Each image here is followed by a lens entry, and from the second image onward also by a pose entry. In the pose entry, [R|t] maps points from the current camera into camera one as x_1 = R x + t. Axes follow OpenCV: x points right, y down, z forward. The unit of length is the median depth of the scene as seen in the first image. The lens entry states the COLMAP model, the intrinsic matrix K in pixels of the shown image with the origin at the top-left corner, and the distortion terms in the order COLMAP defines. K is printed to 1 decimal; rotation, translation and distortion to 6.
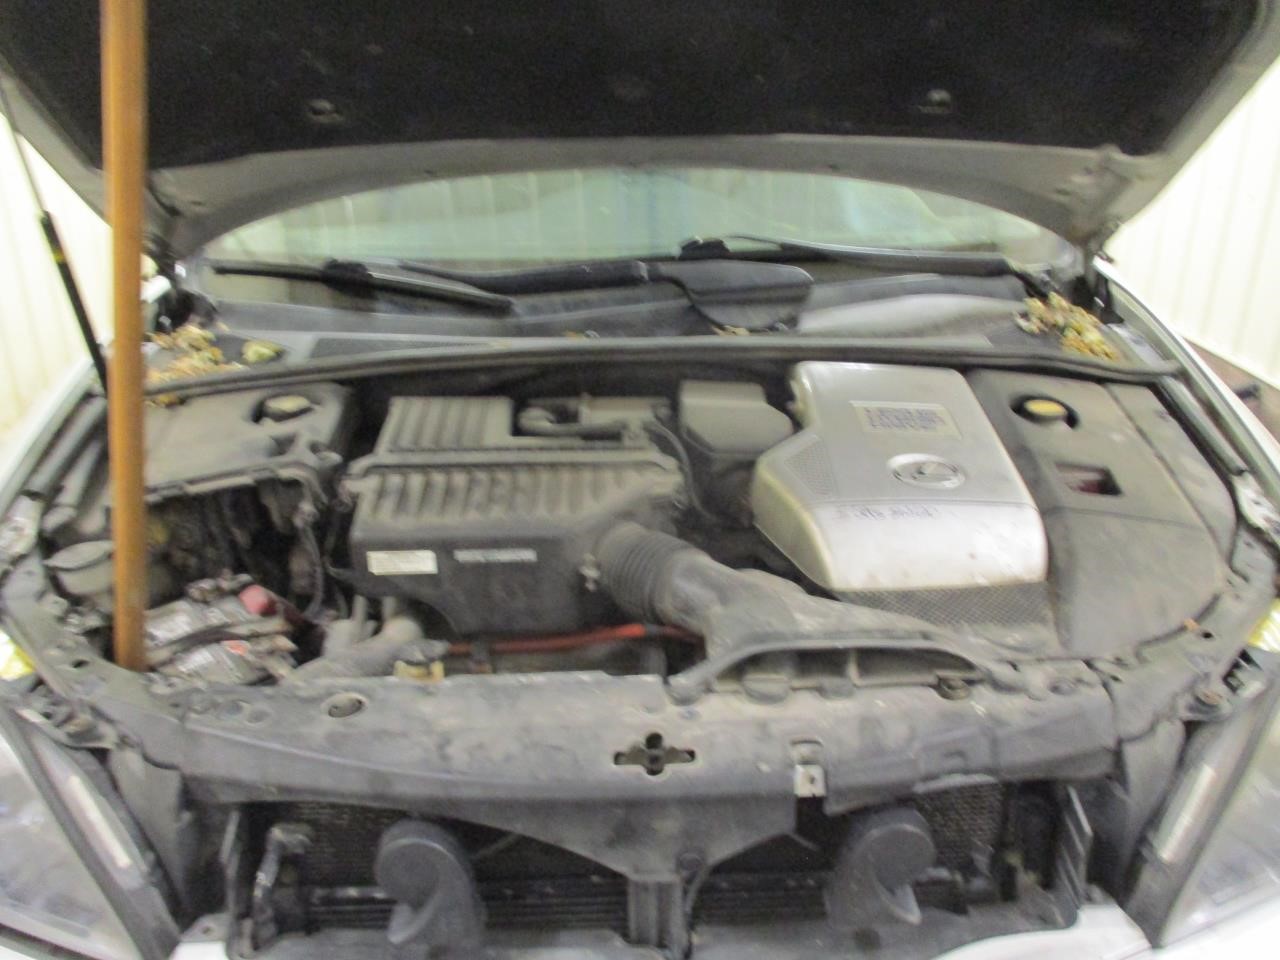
lens RADIAL K [[1056.1, 0, 643.7], [0, 1056.1, 473.5], [0, 0, 1]] dist [-0.014357, -0.002874]
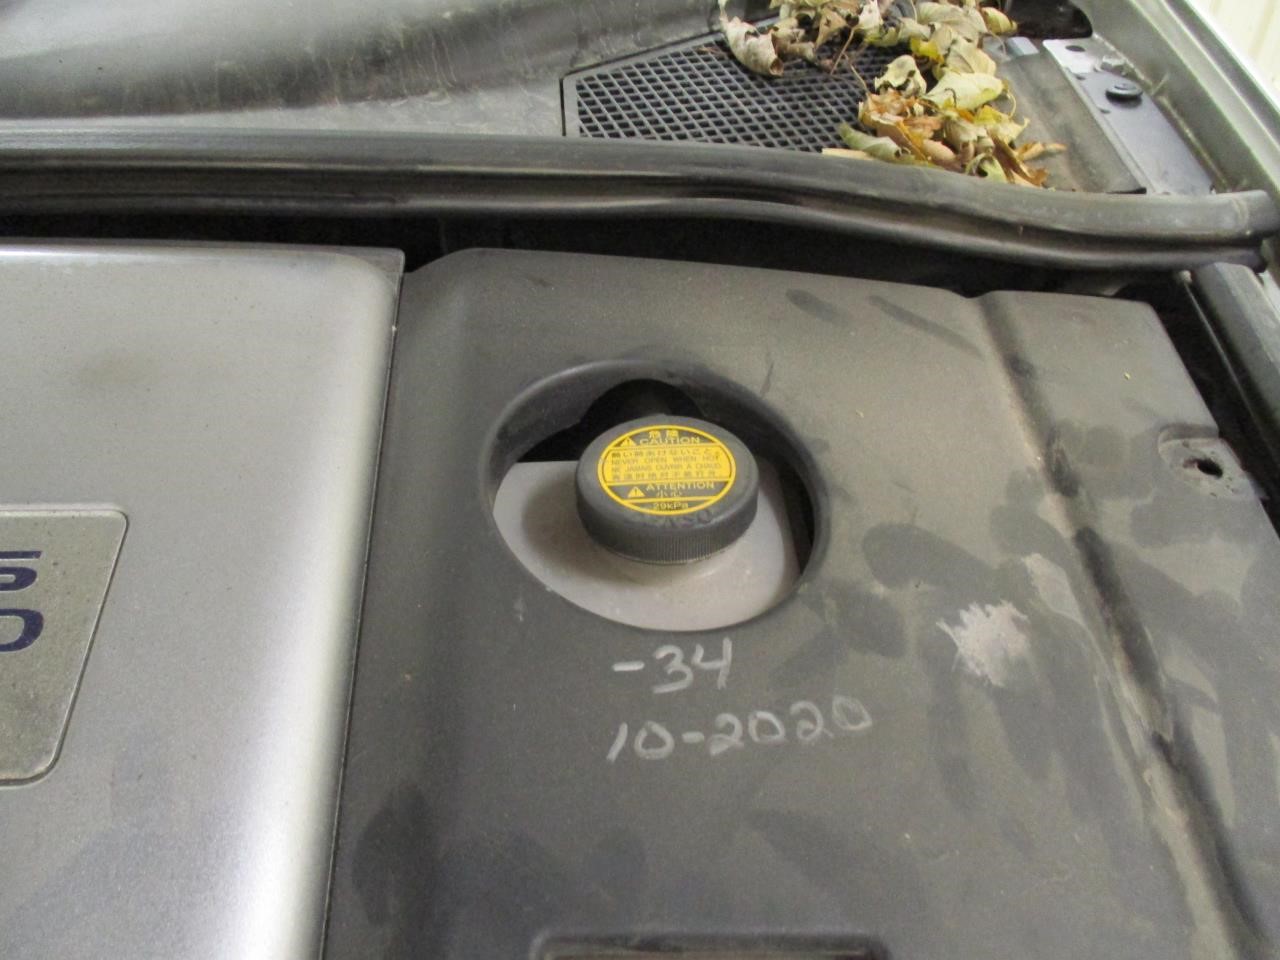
lens RADIAL K [[1056.1, 0, 641.8], [0, 1056.1, 480.7], [0, 0, 1]] dist [-0.014357, -0.002874]
pose [[0.998672, -0.009098, 0.050715, 0.335441], [-0.005384, 0.960468, 0.278338, -0.109977], [-0.051243, -0.278242, 0.959143, 0.733596]]
